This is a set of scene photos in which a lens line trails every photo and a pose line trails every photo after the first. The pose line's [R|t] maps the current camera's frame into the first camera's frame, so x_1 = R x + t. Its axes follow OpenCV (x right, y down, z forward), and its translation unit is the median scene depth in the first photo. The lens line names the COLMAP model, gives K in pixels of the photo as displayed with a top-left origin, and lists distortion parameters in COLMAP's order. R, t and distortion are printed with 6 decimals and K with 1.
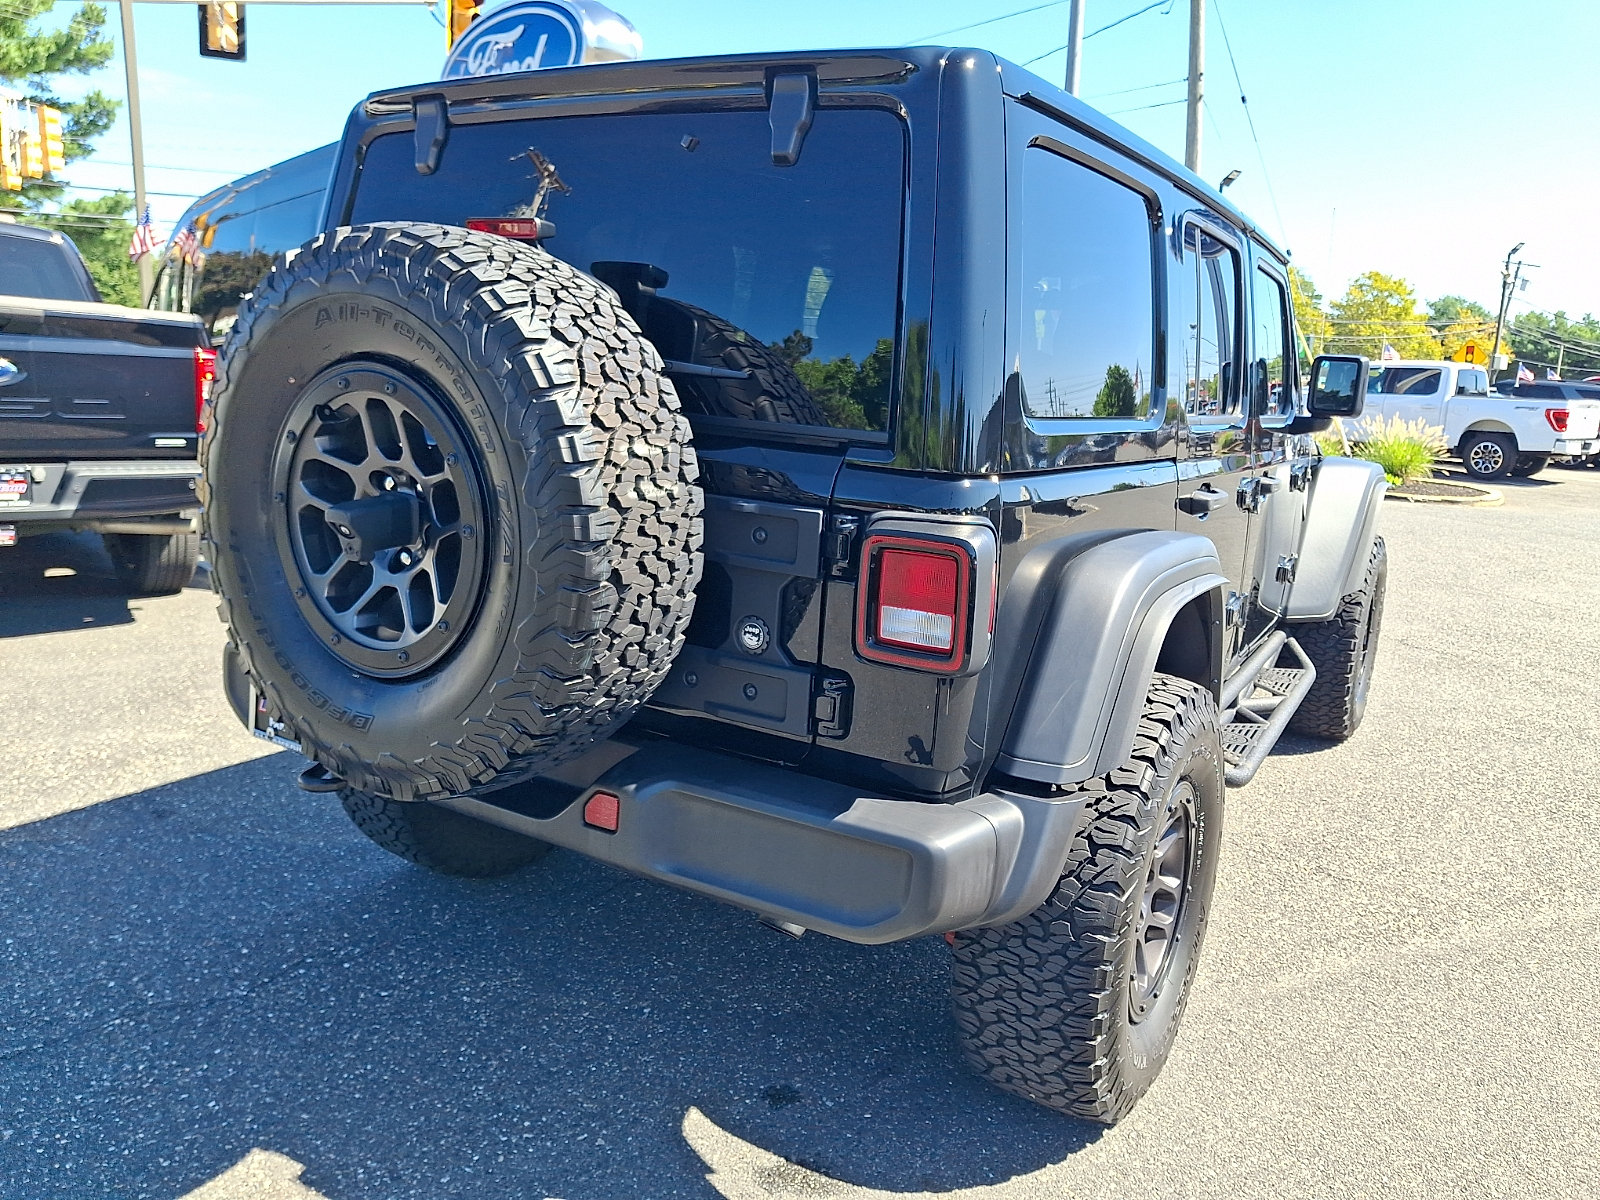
lens RADIAL K [[1238.3, 0, 654.8], [0, 1238.3, 596.9], [0, 0, 1]] dist [0.117944, -0.293162]
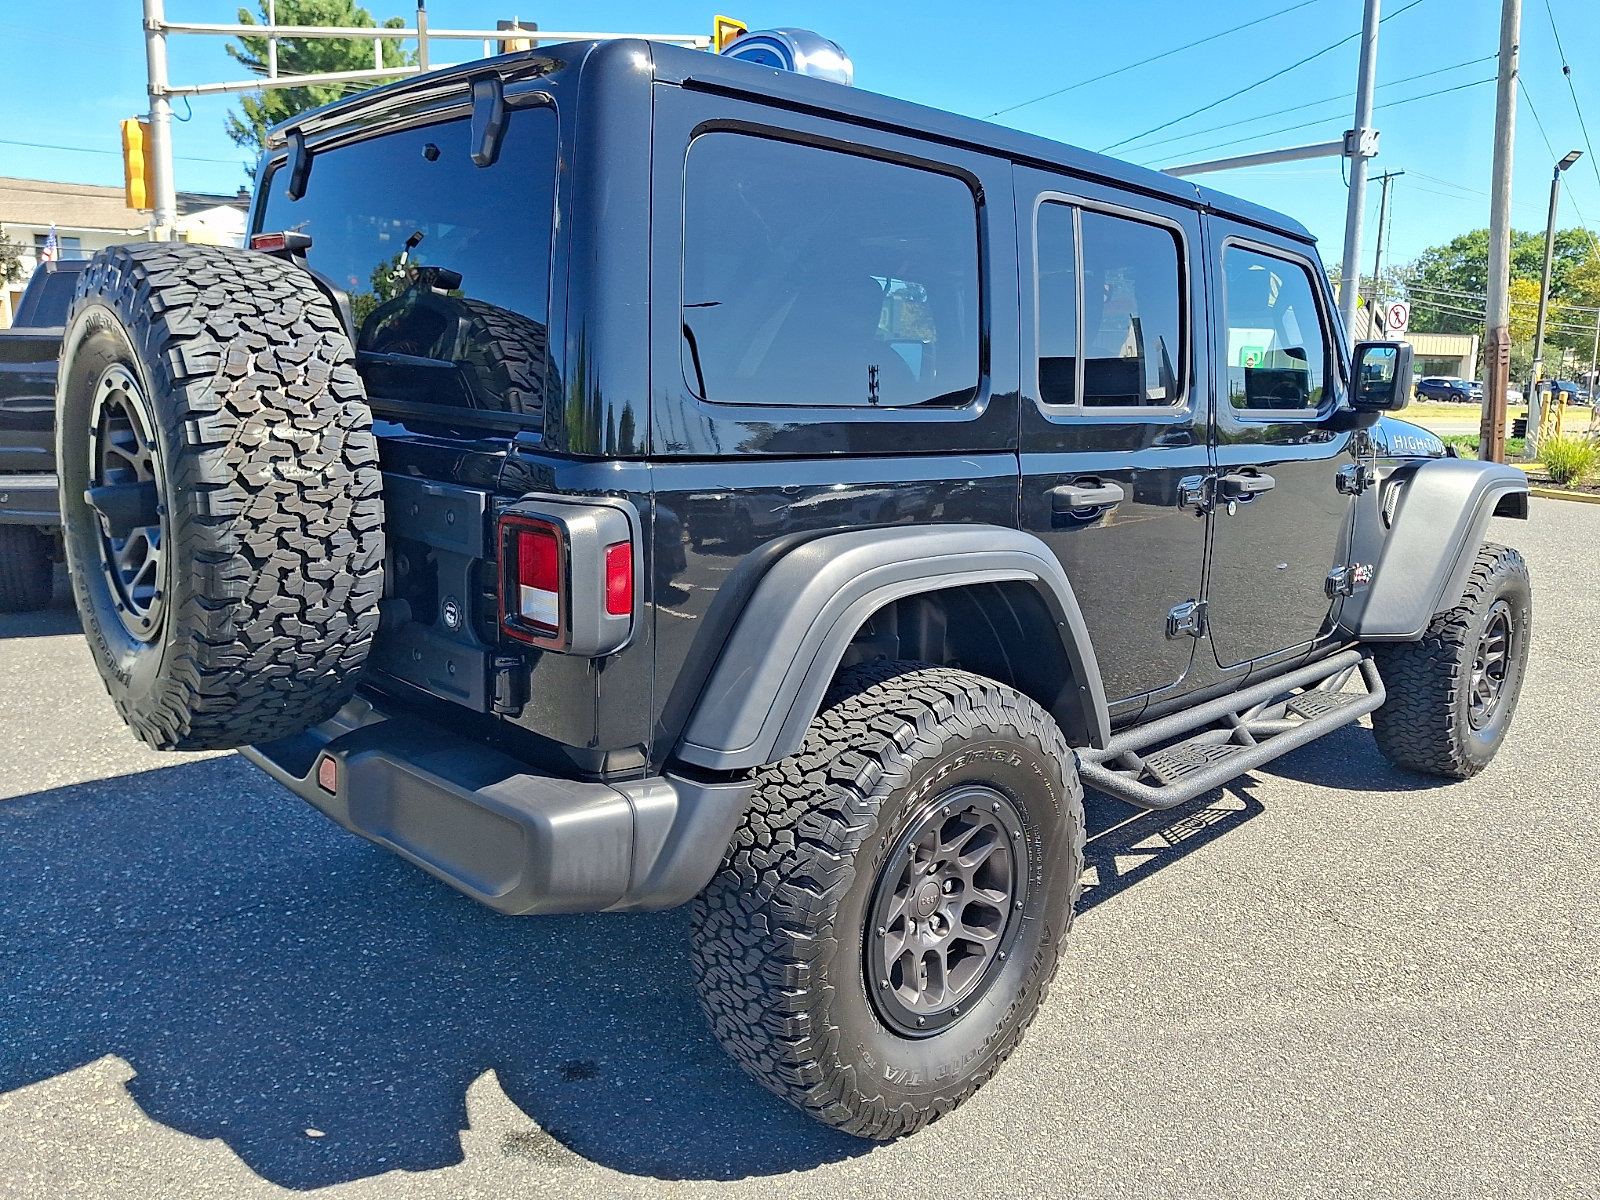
lens RADIAL K [[1215.6, 0, 802.9], [0, 1215.6, 597.0], [0, 0, 1]] dist [0.007792, -0.036951]
pose [[0.966272, 0.018074, -0.256888, 0.623698], [-0.023189, 0.999588, -0.016895, 0.027697], [0.256477, 0.022282, 0.966293, 0.088107]]
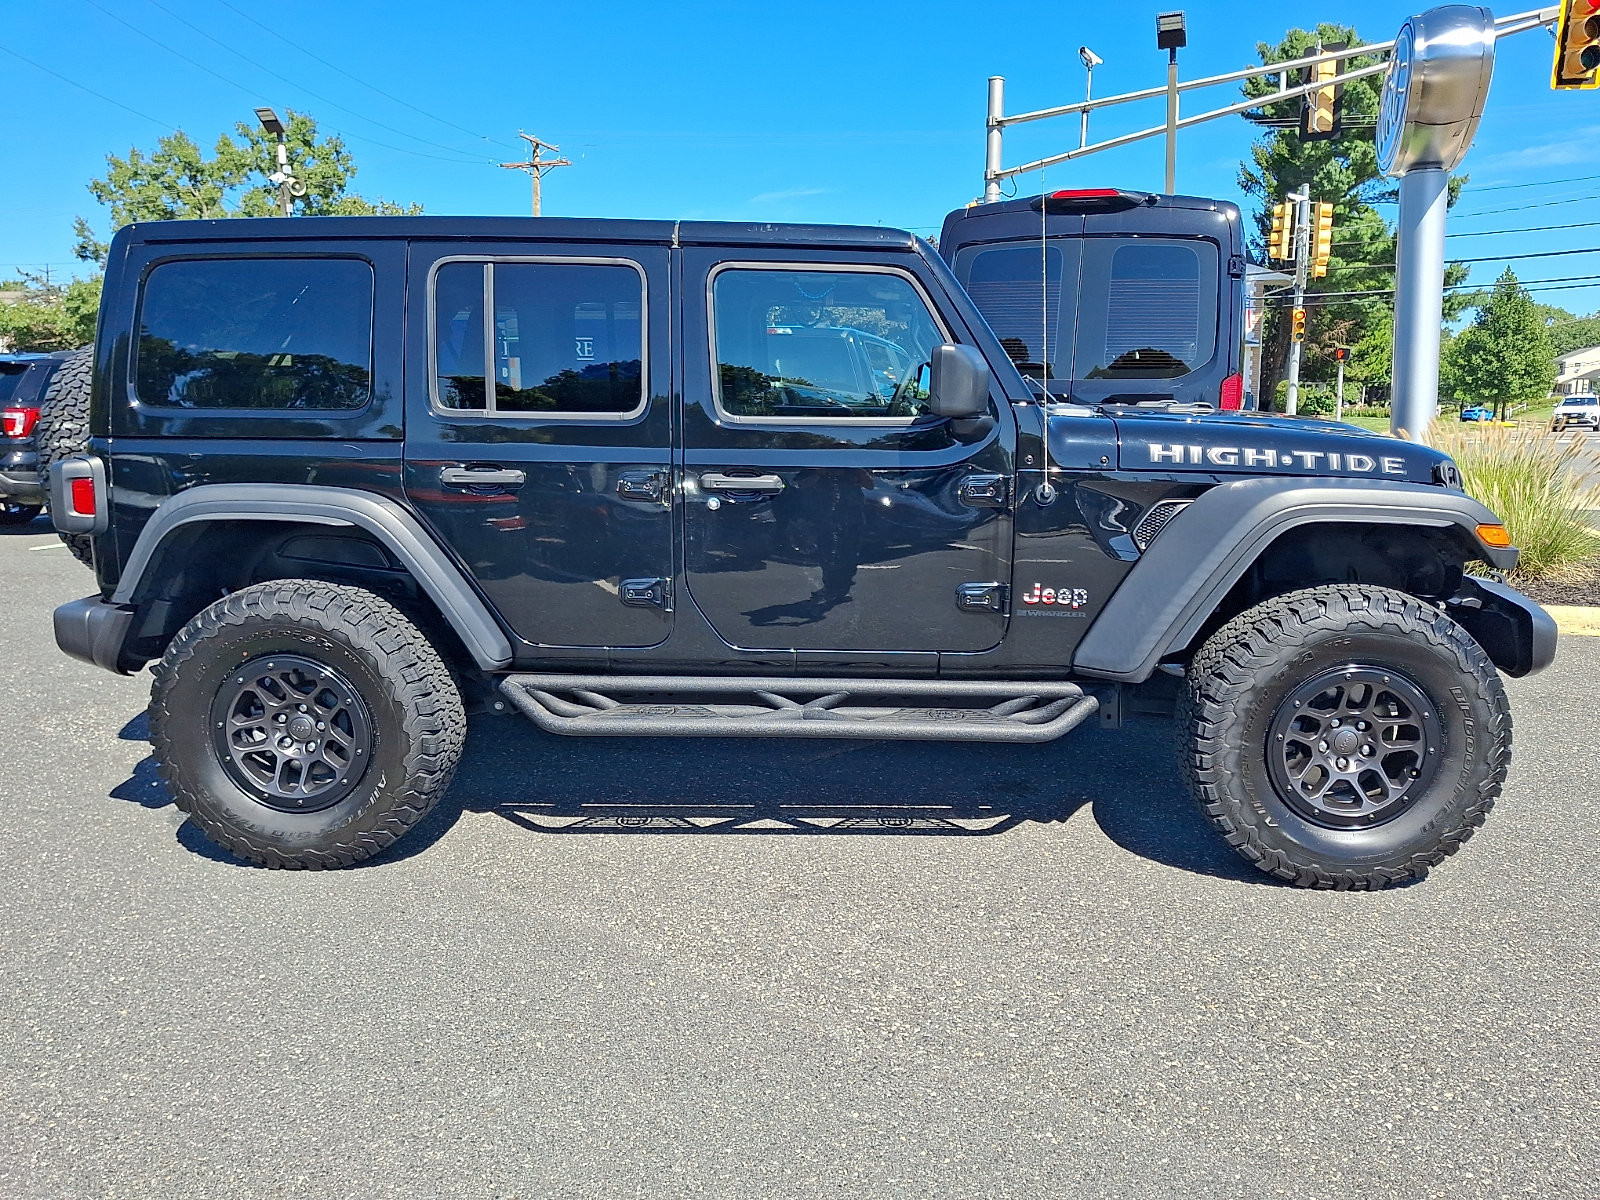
lens RADIAL K [[1187.2, 0, 797.6], [0, 1187.2, 592.7], [0, 0, 1]] dist [0.003011, -0.001906]
pose [[0.448362, 0.097421, -0.888527, 2.004555], [-0.147567, 0.988470, 0.033914, -0.050450], [0.881587, 0.115912, 0.457569, 0.877387]]
